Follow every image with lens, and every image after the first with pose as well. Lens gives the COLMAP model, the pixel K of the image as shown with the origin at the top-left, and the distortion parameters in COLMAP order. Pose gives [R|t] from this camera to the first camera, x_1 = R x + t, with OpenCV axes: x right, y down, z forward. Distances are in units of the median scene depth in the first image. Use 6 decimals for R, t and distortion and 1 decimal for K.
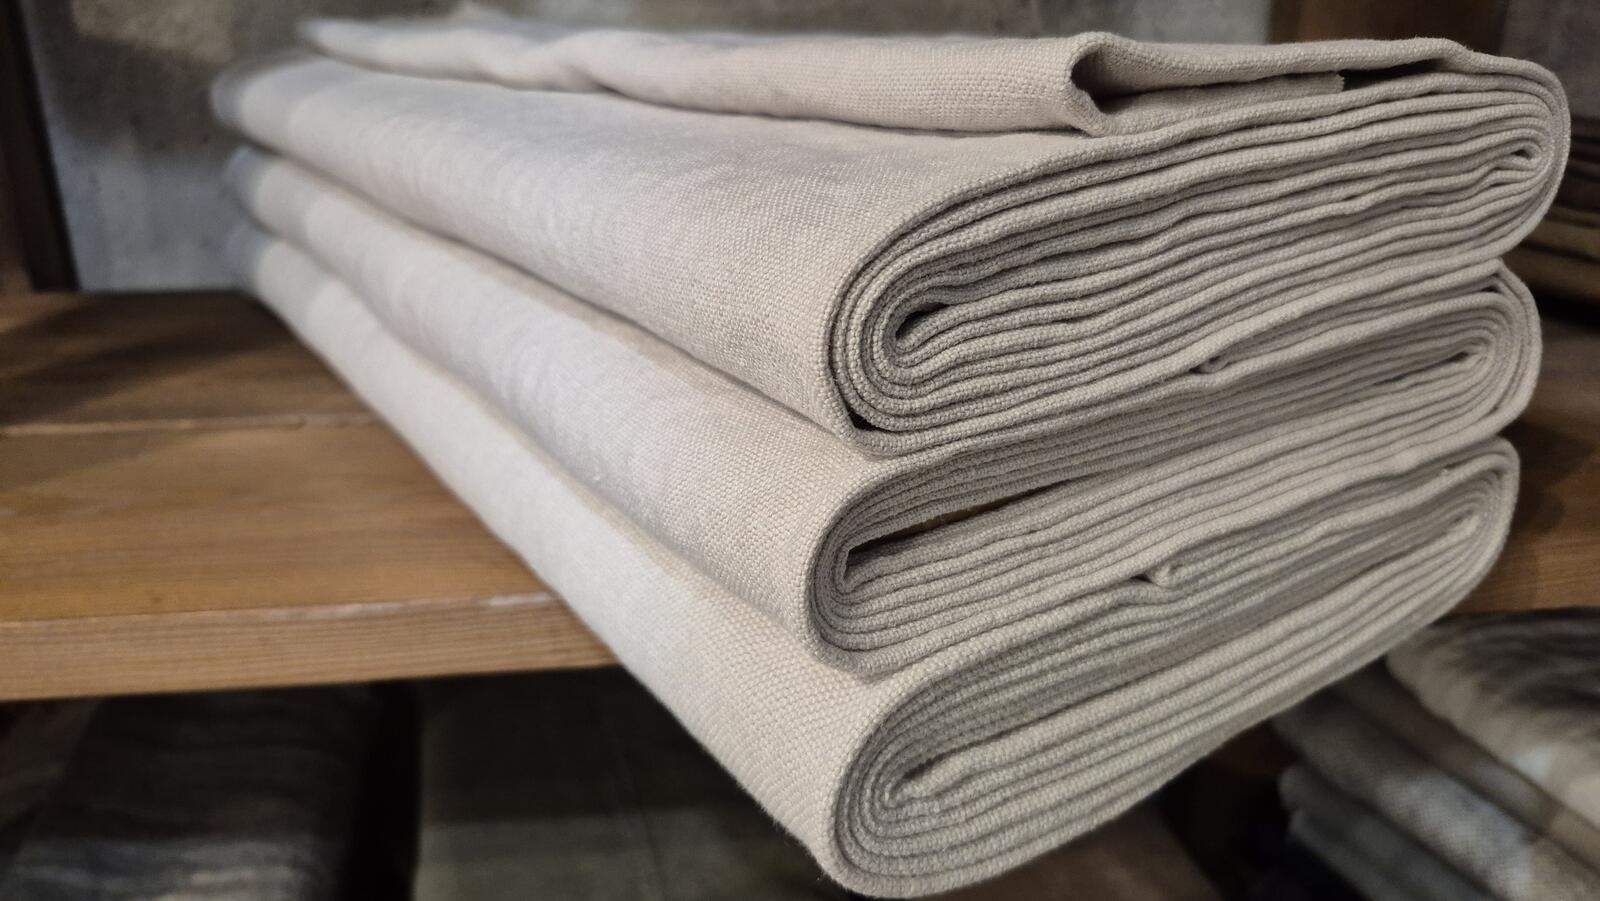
lens RADIAL K [[1180.6, 0, 800.0], [0, 1180.6, 450.5], [0, 0, 1]] dist [-0.030430, 0.000033]
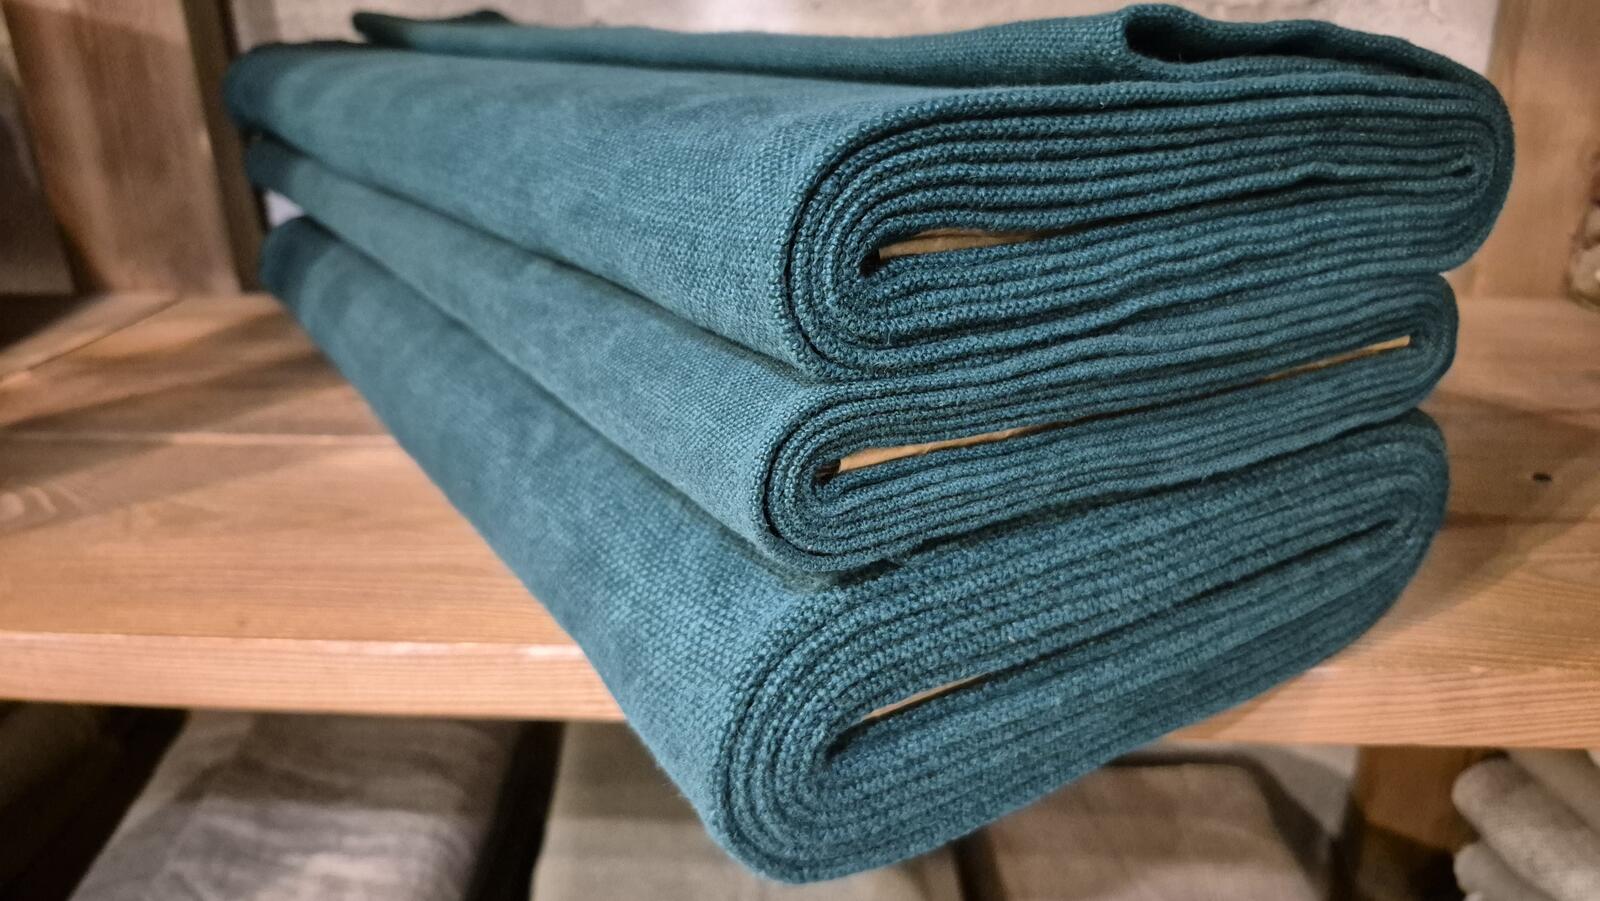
lens RADIAL K [[1152.9, 0, 799.2], [0, 1152.9, 483.0], [0, 0, 1]] dist [0.036029, -0.083333]
pose [[0.980905, 0.058966, -0.185331, 0.152293], [-0.051201, 0.997609, 0.046414, -0.079428], [0.187625, -0.036038, 0.981579, 0.041371]]
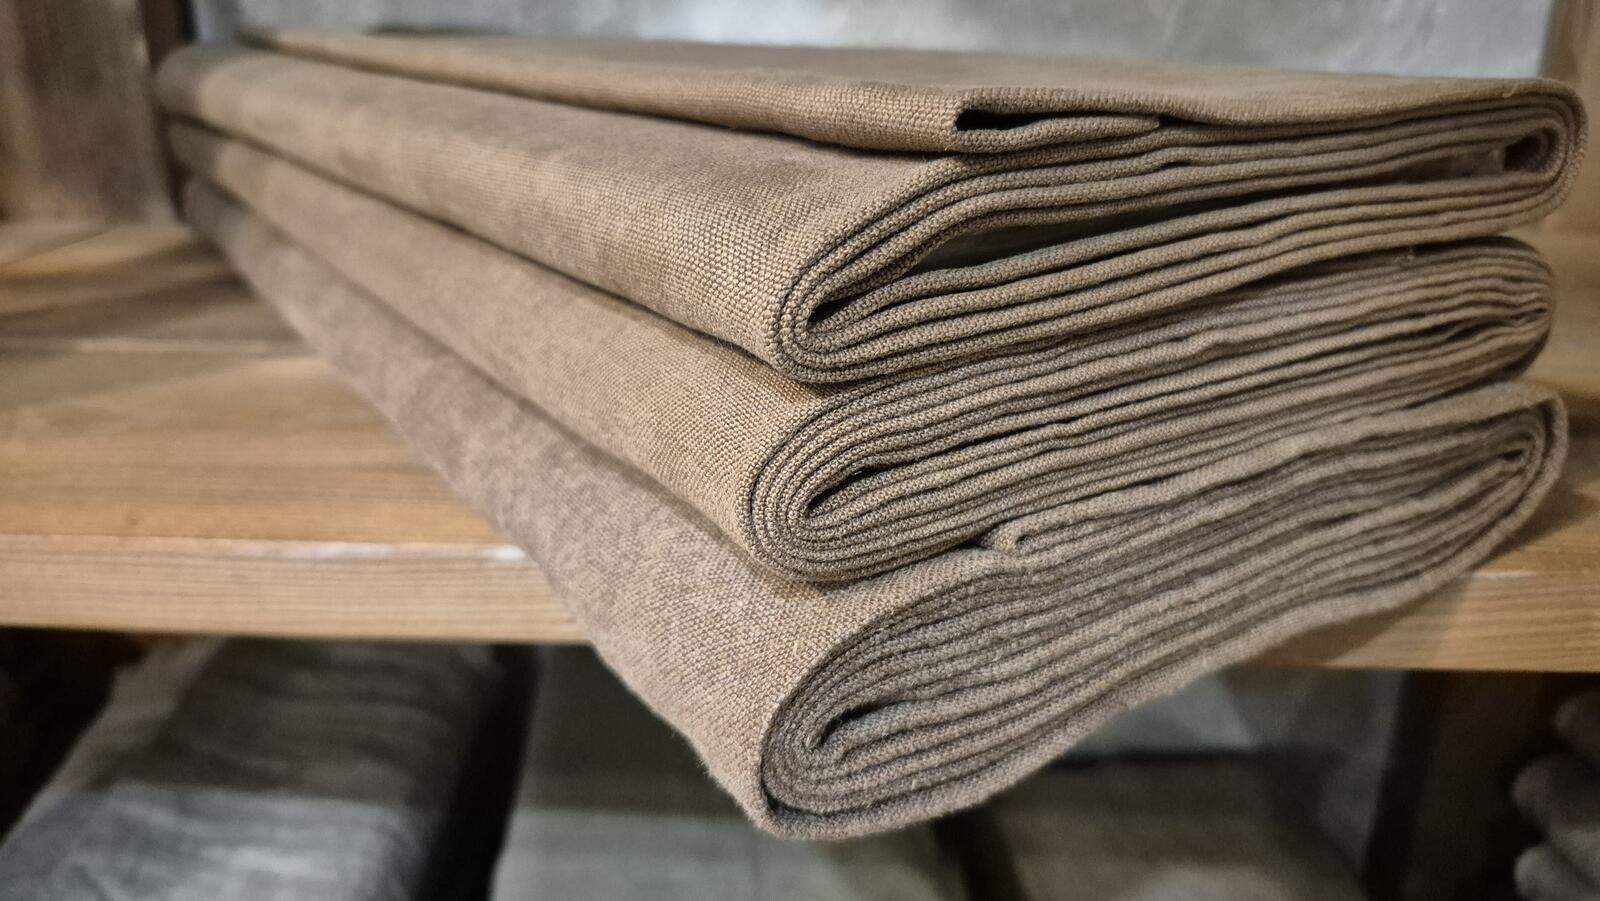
lens RADIAL K [[1181.5, 0, 790.1], [0, 1181.5, 459.2], [0, 0, 1]] dist [-0.000664, -0.032331]
pose [[0.983161, 0.064808, -0.170861, 0.072539], [-0.063391, 0.997894, 0.013740, 0.039009], [0.171392, -0.002677, 0.985199, 0.226144]]
